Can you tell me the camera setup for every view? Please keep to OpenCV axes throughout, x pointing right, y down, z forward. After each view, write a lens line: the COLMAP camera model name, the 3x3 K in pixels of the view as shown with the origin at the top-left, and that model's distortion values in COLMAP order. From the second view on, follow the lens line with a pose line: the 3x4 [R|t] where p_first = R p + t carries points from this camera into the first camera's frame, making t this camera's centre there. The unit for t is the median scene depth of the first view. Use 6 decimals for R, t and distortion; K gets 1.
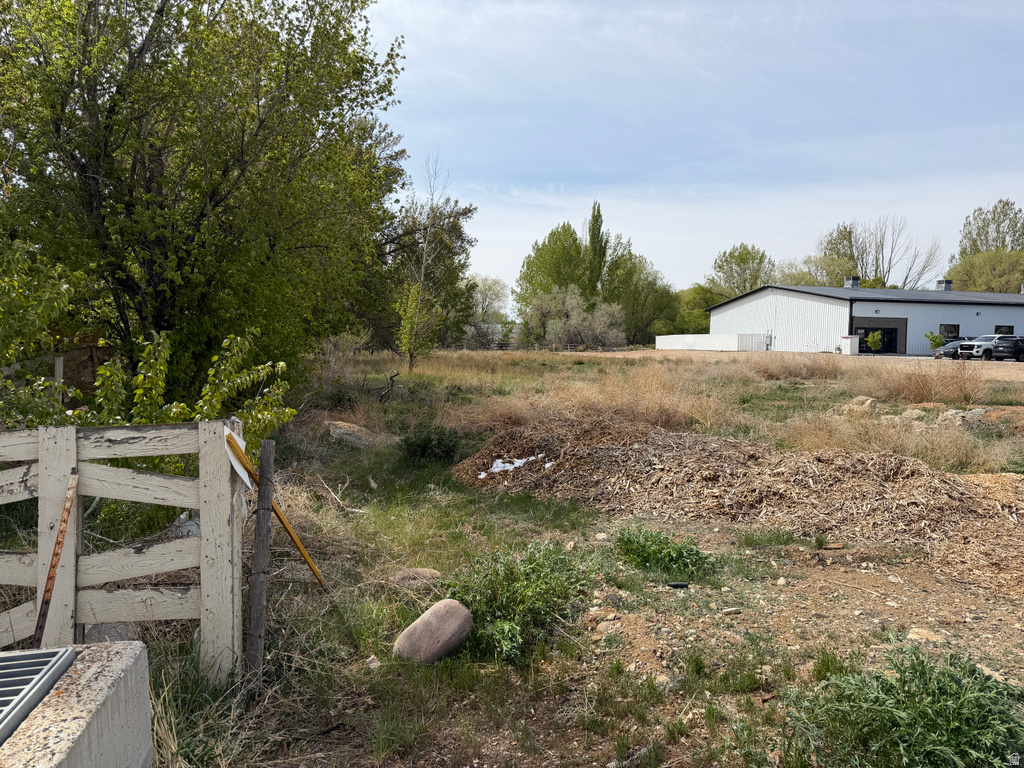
lens RADIAL K [[693.1, 0, 508.1], [0, 693.1, 393.0], [0, 0, 1]] dist [0.031642, -0.051784]
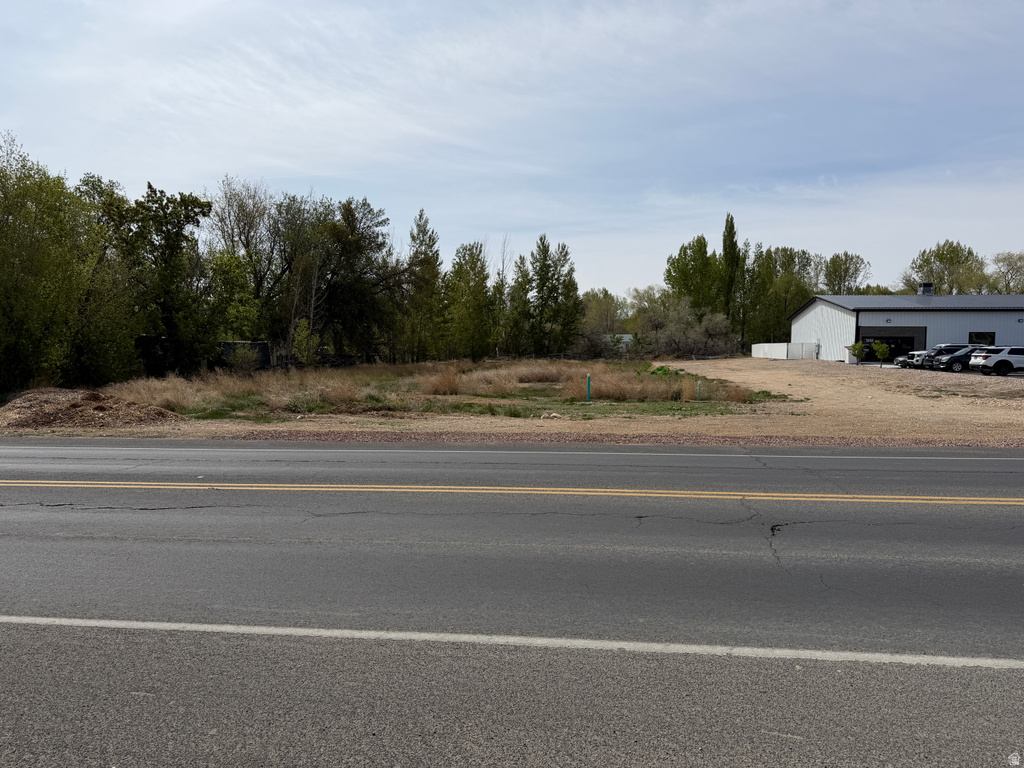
lens RADIAL K [[693.1, 0, 494.9], [0, 693.1, 408.6], [0, 0, 1]] dist [0.031642, -0.051784]
pose [[0.918099, 0.030819, -0.395152, 0.253294], [-0.026166, 0.999510, 0.017161, 0.004634], [0.395487, -0.005416, 0.918456, -0.092800]]
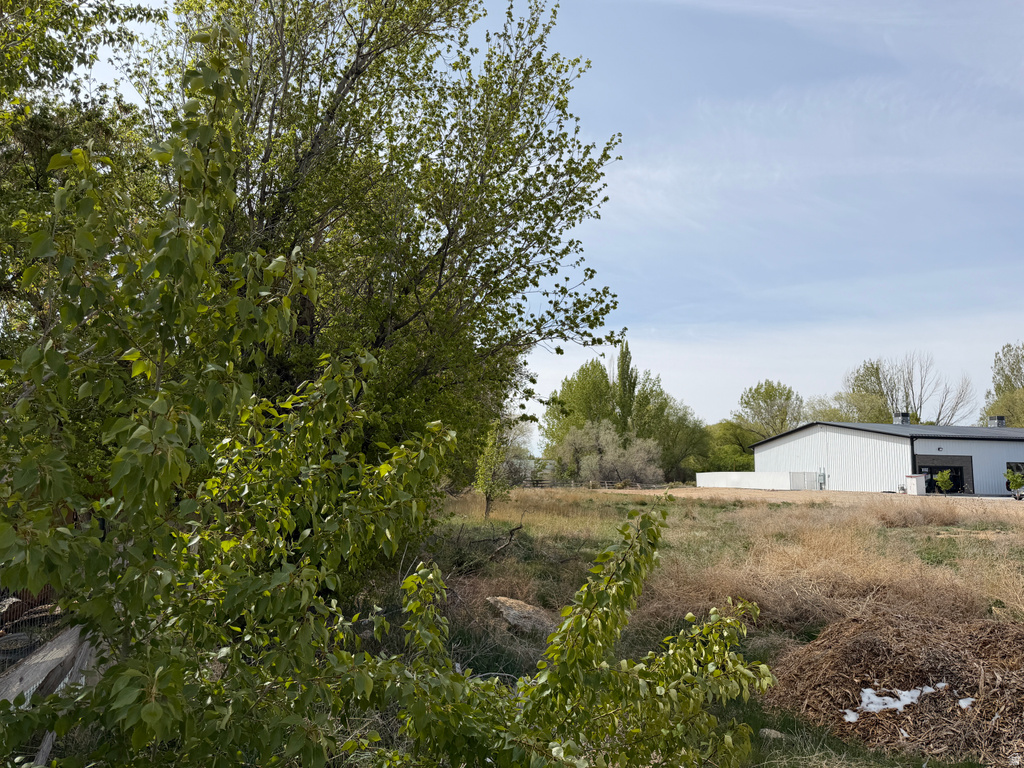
lens RADIAL K [[693.1, 0, 505.7], [0, 693.1, 377.0], [0, 0, 1]] dist [0.031642, -0.051784]
pose [[0.999724, -0.000244, -0.023506, -0.025632], [-0.004808, 0.976684, -0.214629, -0.003731], [0.023011, 0.214683, 0.976413, 0.021787]]
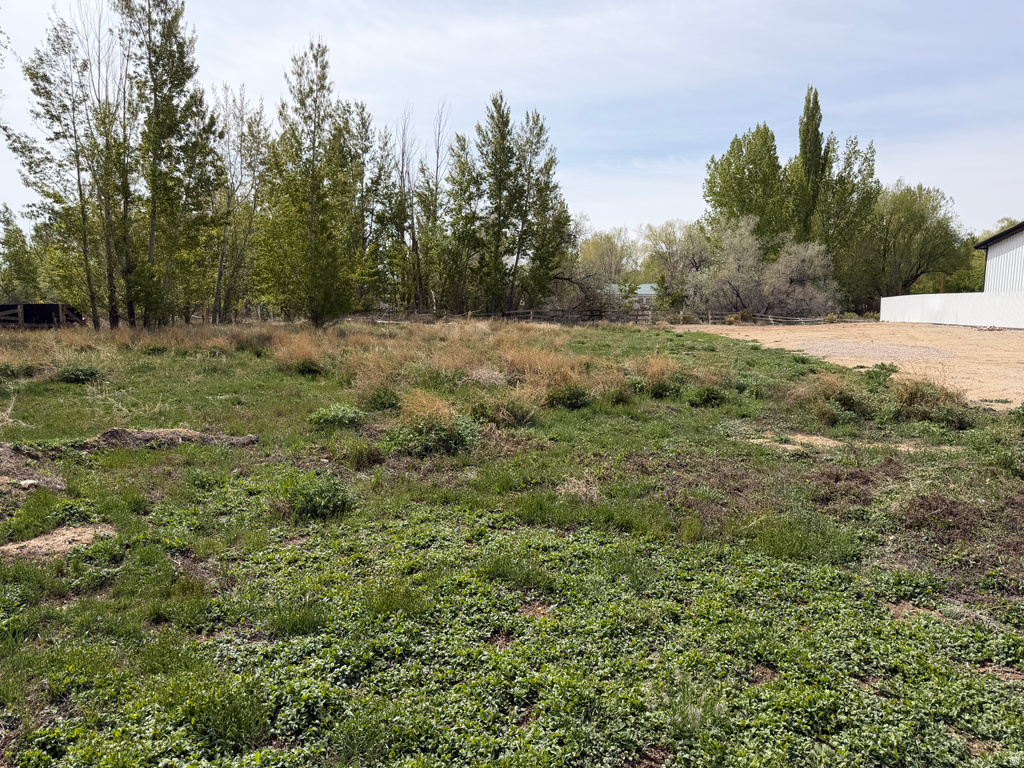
lens RADIAL K [[693.1, 0, 513.8], [0, 693.1, 384.5], [0, 0, 1]] dist [0.031642, -0.051784]
pose [[0.927785, 0.048029, -0.370011, 0.138557], [-0.035807, 0.998565, 0.039833, -0.022782], [0.371393, -0.023708, 0.928173, 0.346339]]
